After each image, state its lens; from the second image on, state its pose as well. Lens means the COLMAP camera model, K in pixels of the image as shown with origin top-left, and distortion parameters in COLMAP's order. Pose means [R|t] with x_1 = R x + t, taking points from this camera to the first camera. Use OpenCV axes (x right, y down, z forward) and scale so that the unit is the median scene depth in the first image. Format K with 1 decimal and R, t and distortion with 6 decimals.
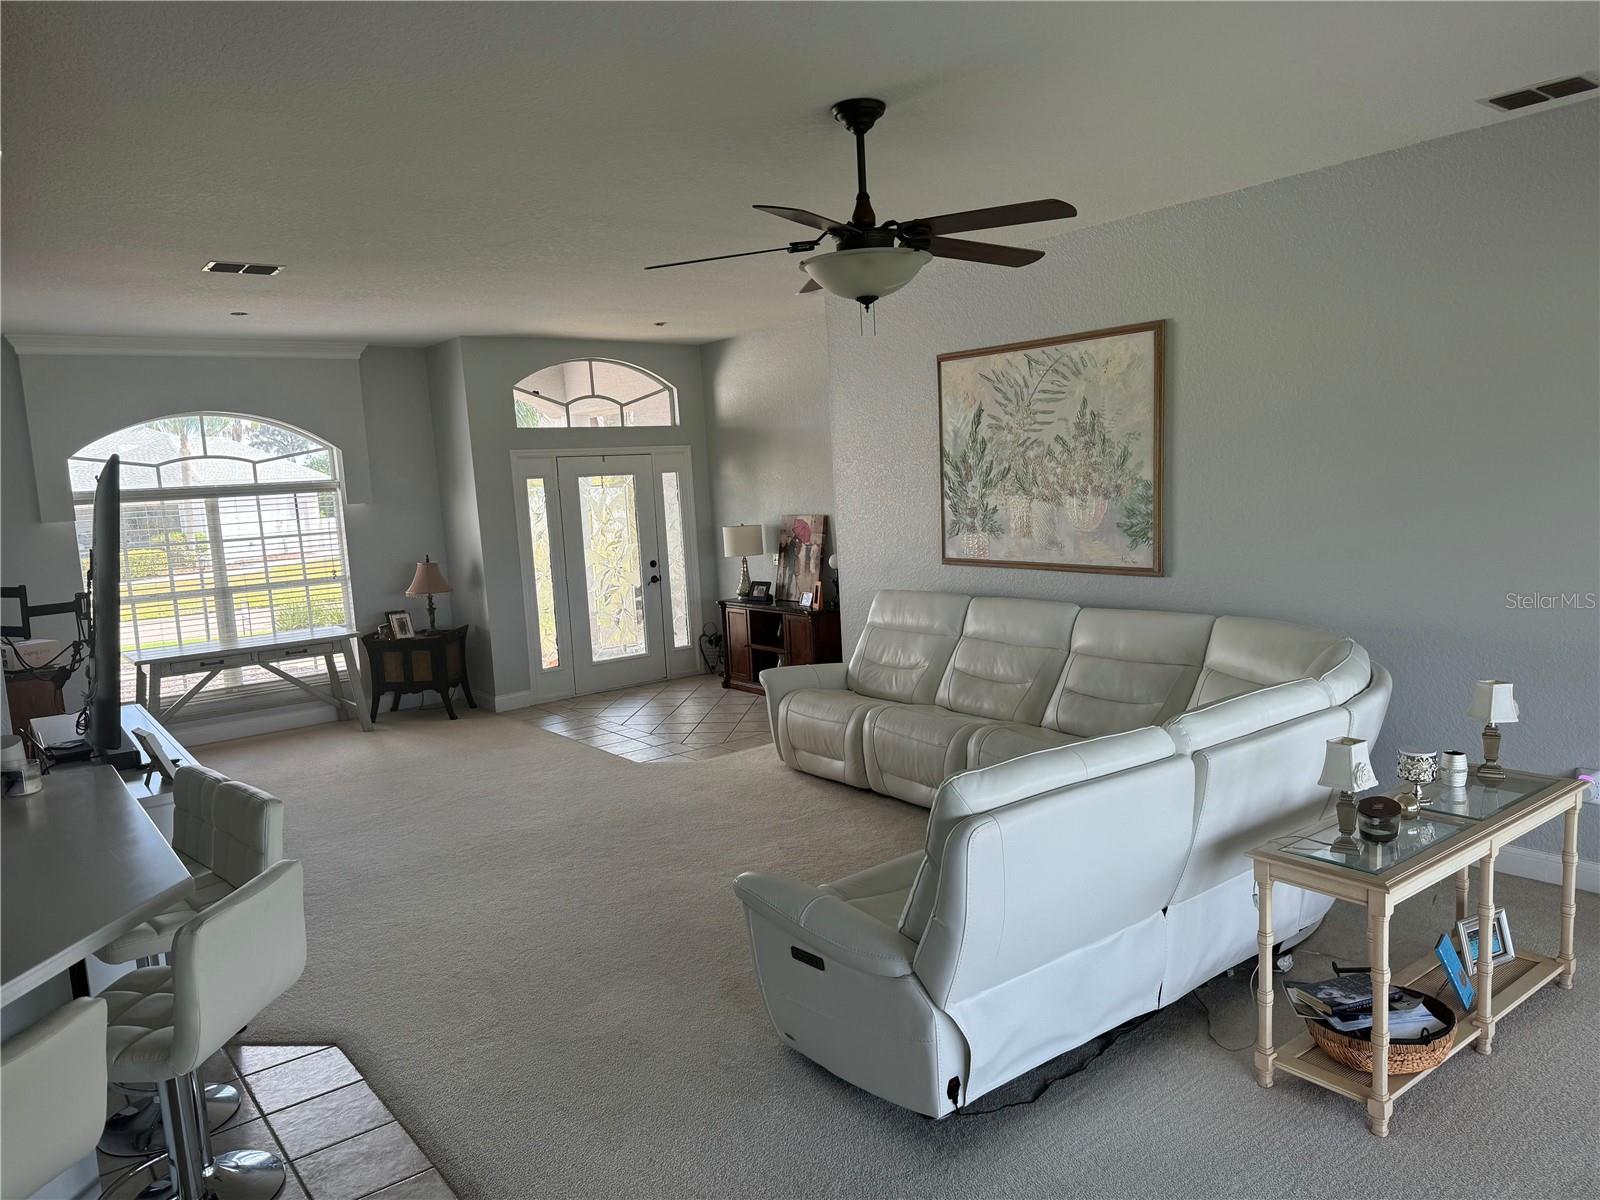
lens RADIAL K [[1101.1, 0, 793.7], [0, 1101.1, 601.5], [0, 0, 1]] dist [0.023739, -0.012738]
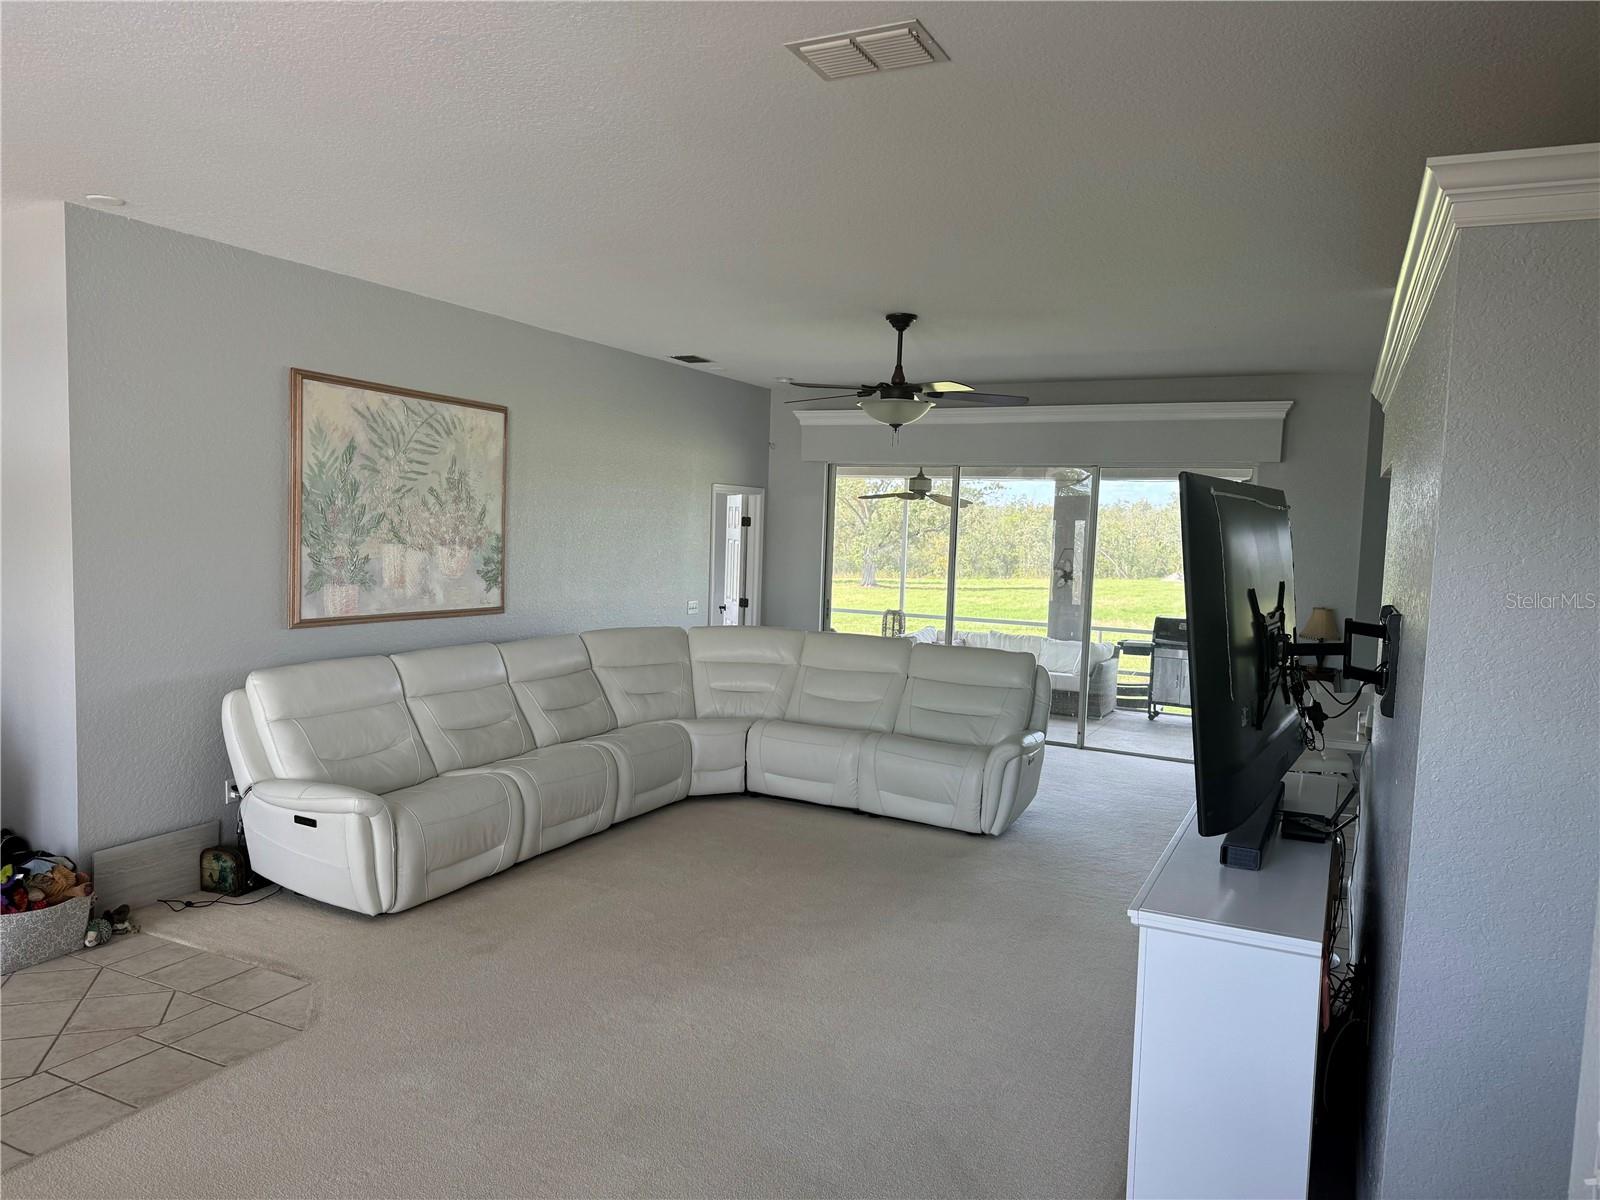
lens RADIAL K [[1101.1, 0, 798.1], [0, 1101.1, 597.9], [0, 0, 1]] dist [0.023739, -0.012738]
pose [[-0.457778, -0.011117, 0.888997, -0.833235], [0.104108, 0.992372, 0.066019, -0.079403], [-0.882950, 0.122774, -0.453129, 1.168231]]
